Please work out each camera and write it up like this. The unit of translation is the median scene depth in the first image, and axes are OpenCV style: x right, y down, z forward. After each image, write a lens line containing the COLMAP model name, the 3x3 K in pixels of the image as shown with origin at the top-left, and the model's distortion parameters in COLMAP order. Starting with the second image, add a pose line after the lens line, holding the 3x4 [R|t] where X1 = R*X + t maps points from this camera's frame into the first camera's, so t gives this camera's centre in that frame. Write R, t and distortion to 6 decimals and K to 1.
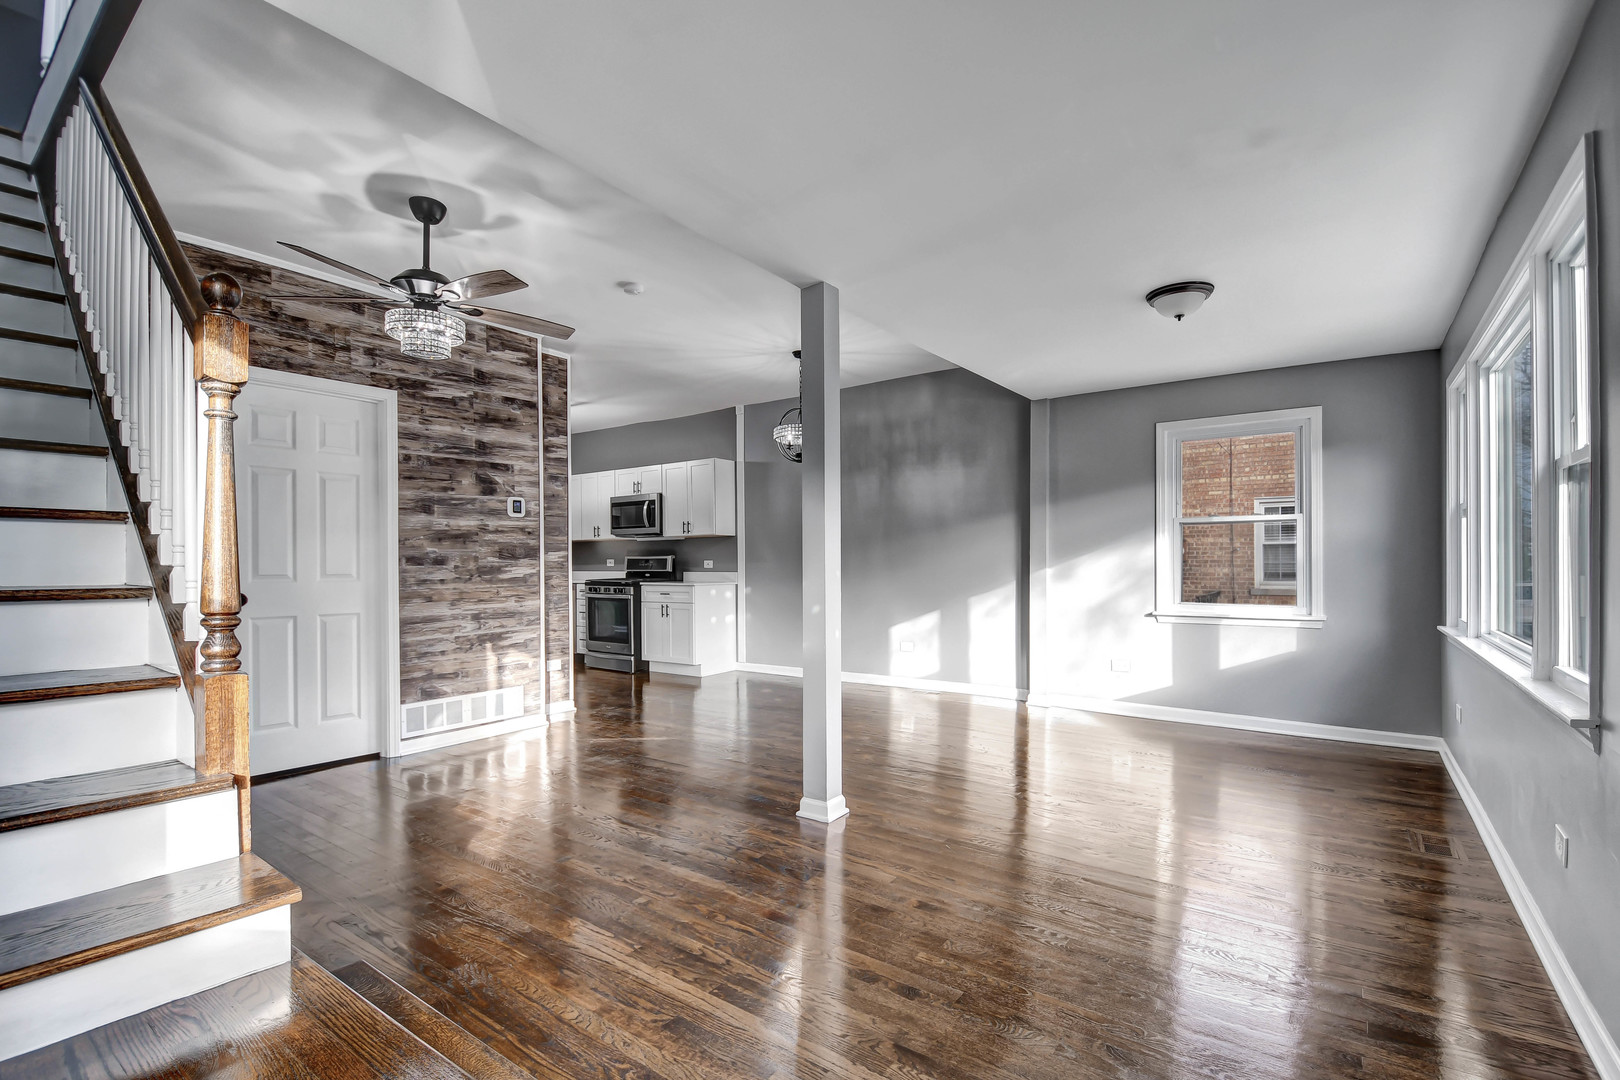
lens RADIAL K [[732.7, 0, 798.1], [0, 732.7, 569.9], [0, 0, 1]] dist [-0.001945, -0.000703]
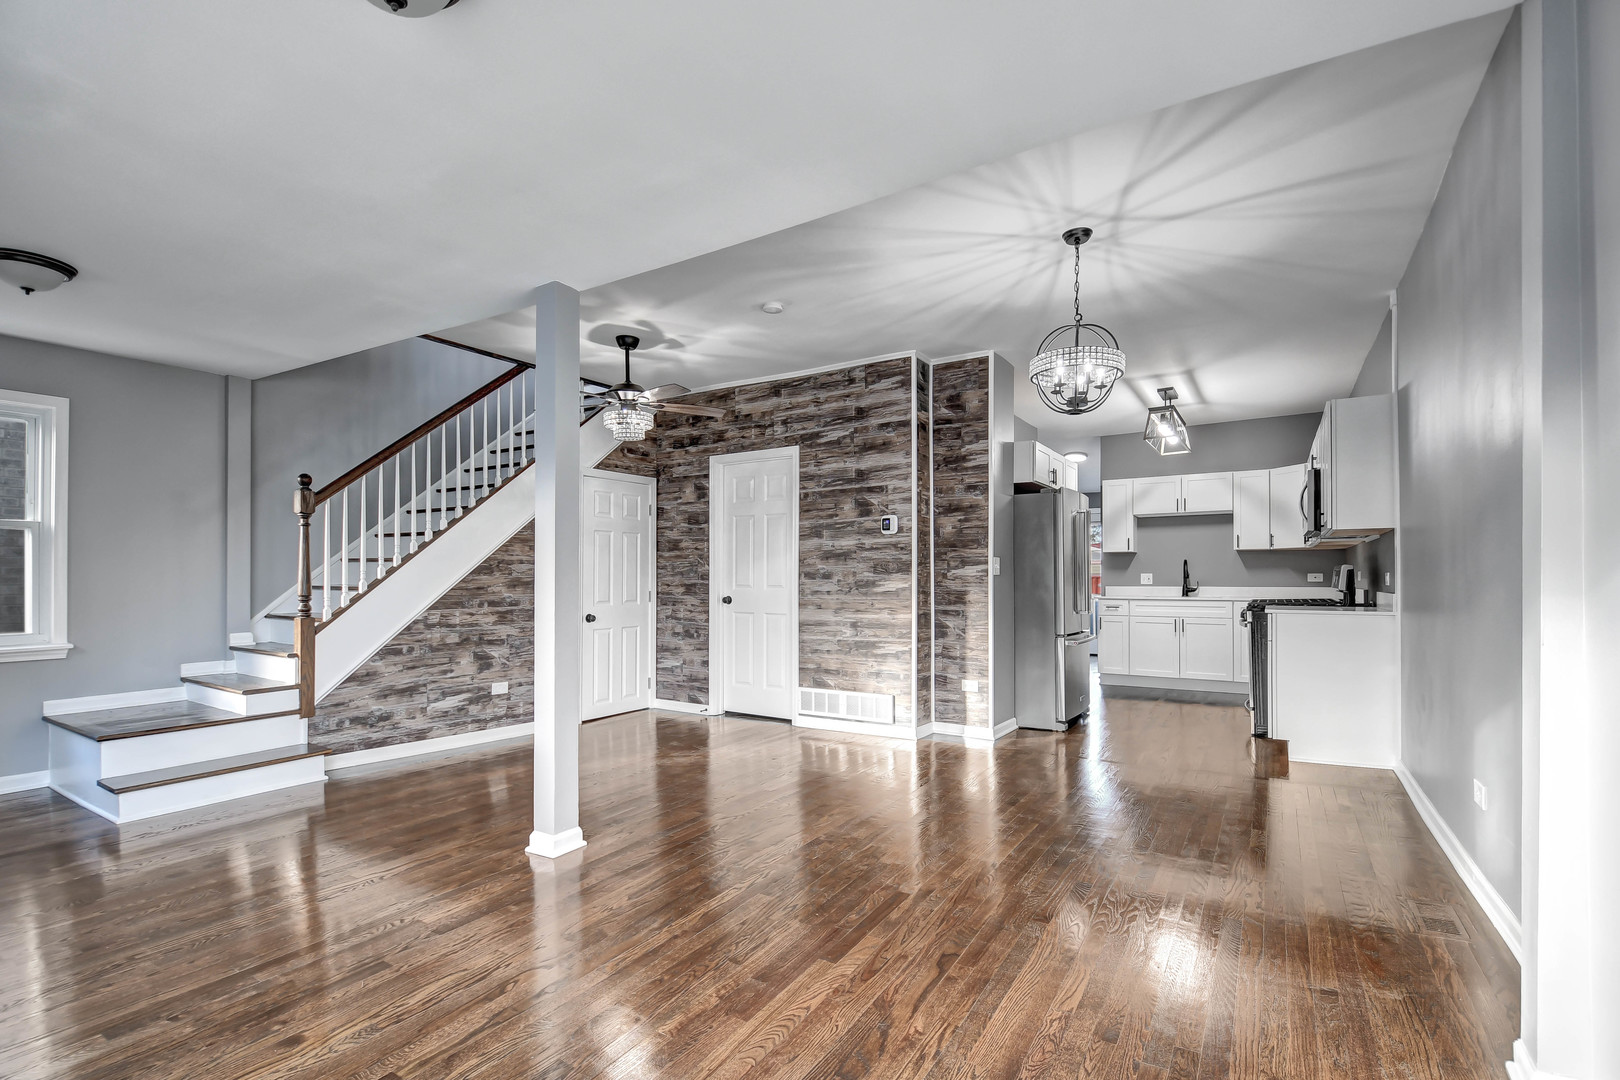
lens RADIAL K [[753.7, 0, 795.5], [0, 753.7, 568.4], [0, 0, 1]] dist [0.001016, -0.025693]
pose [[0.070300, -0.009133, -0.997484, 0.724400], [-0.008223, 0.999919, -0.009734, -0.011327], [0.997492, 0.008886, 0.070219, 0.827646]]
